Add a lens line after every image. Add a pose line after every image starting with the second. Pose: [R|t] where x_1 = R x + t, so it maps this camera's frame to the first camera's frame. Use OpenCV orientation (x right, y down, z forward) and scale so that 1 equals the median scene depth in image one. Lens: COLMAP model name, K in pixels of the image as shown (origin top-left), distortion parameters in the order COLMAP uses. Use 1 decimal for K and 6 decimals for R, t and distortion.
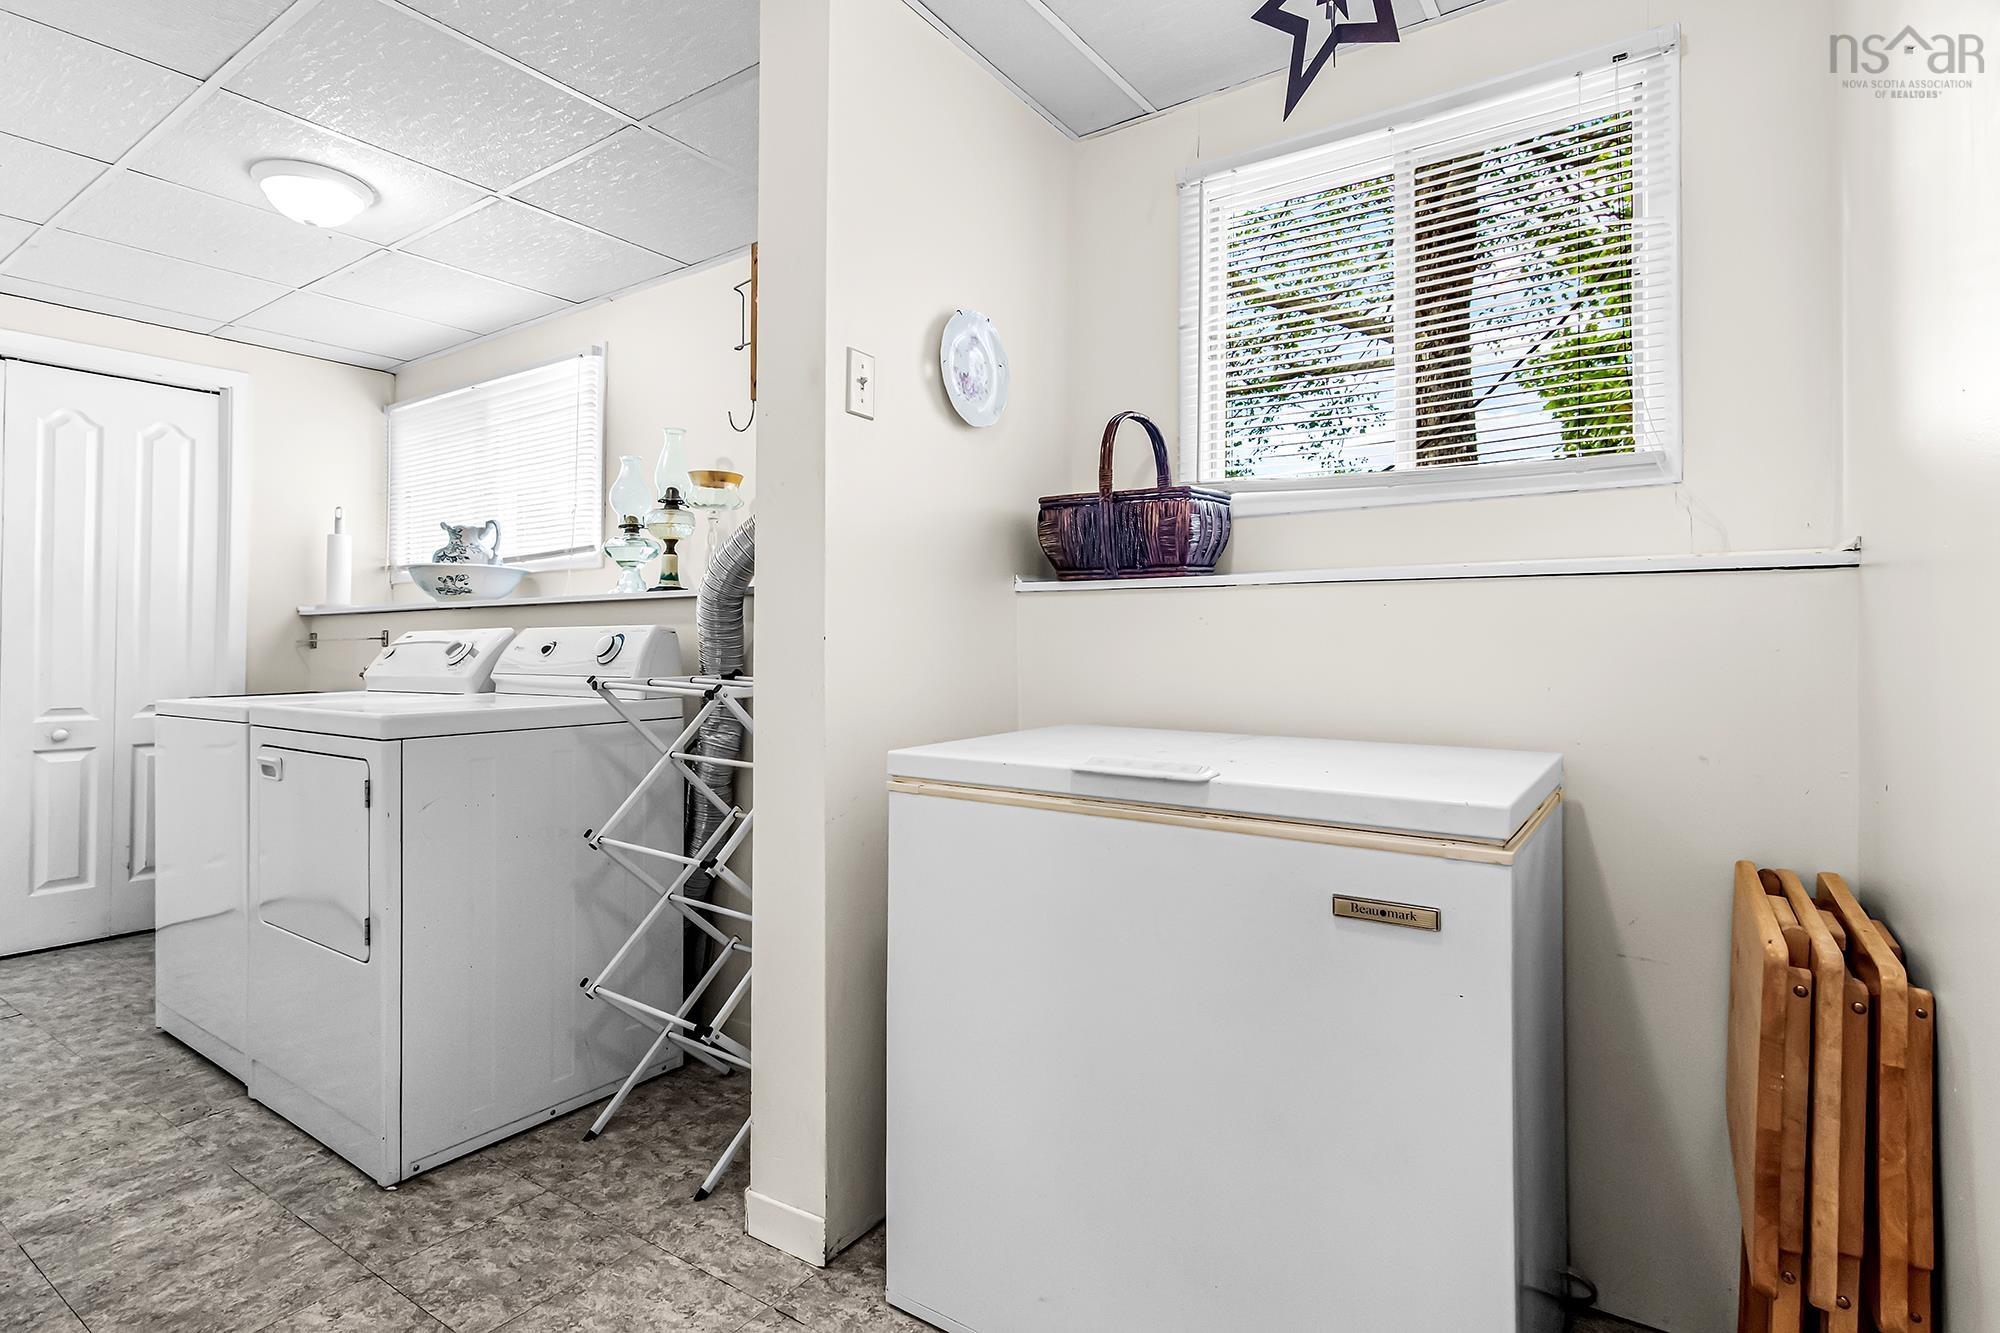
lens RADIAL K [[977.7, 0, 1007.7], [0, 977.7, 617.3], [0, 0, 1]] dist [-0.002379, 0.000600]
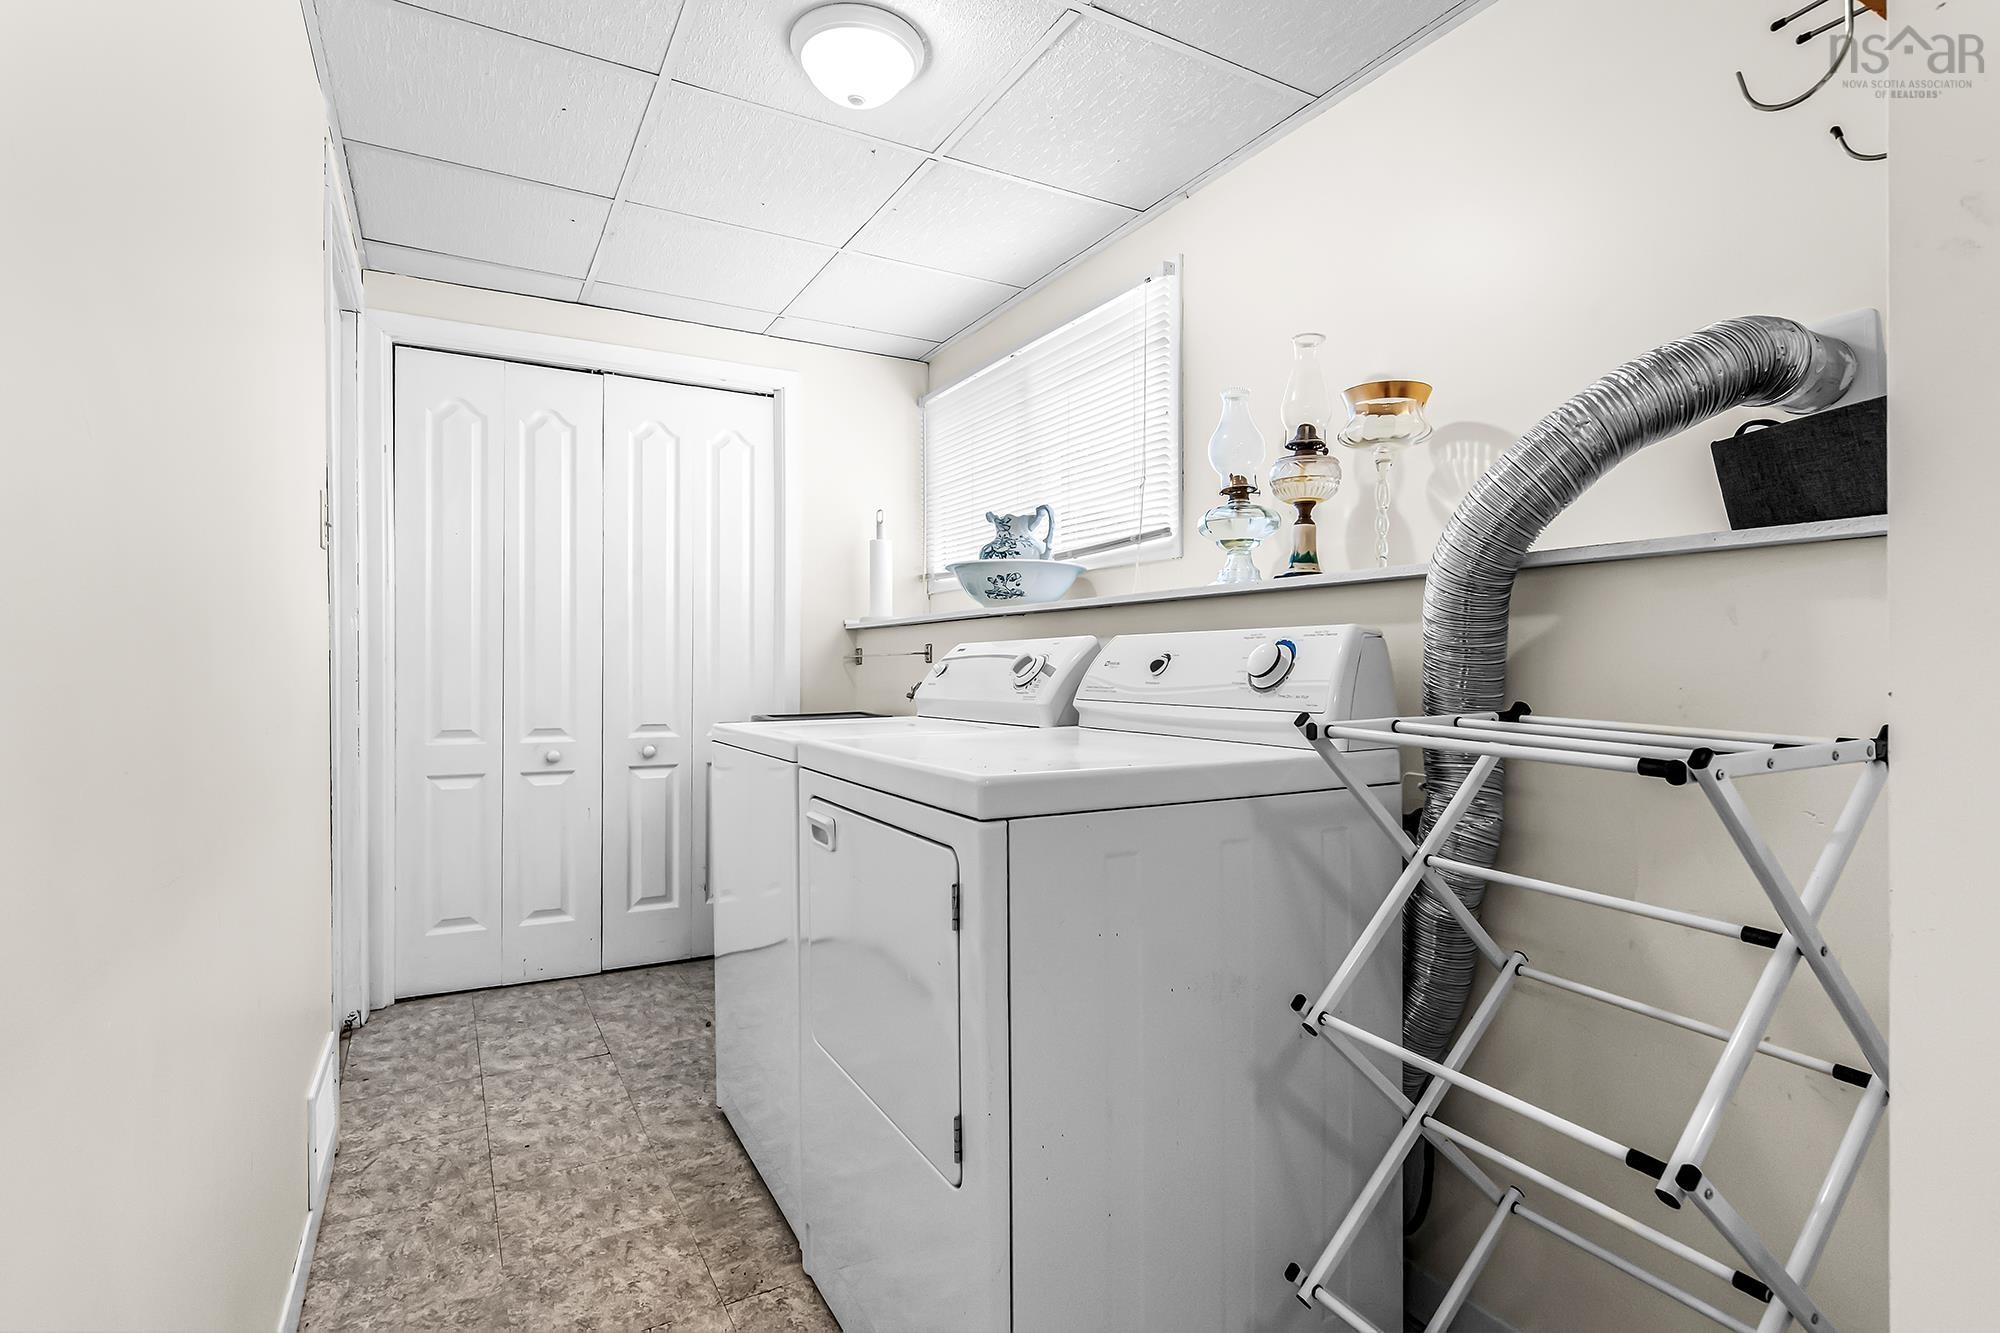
lens RADIAL K [[1010.2, 0, 996.7], [0, 1010.2, 650.8], [0, 0, 1]] dist [0.001162, -0.000175]
pose [[0.889264, -0.003465, -0.457381, -0.215785], [0.009912, 0.999882, 0.011695, 0.011794], [0.457287, -0.014934, 0.889194, 0.287391]]
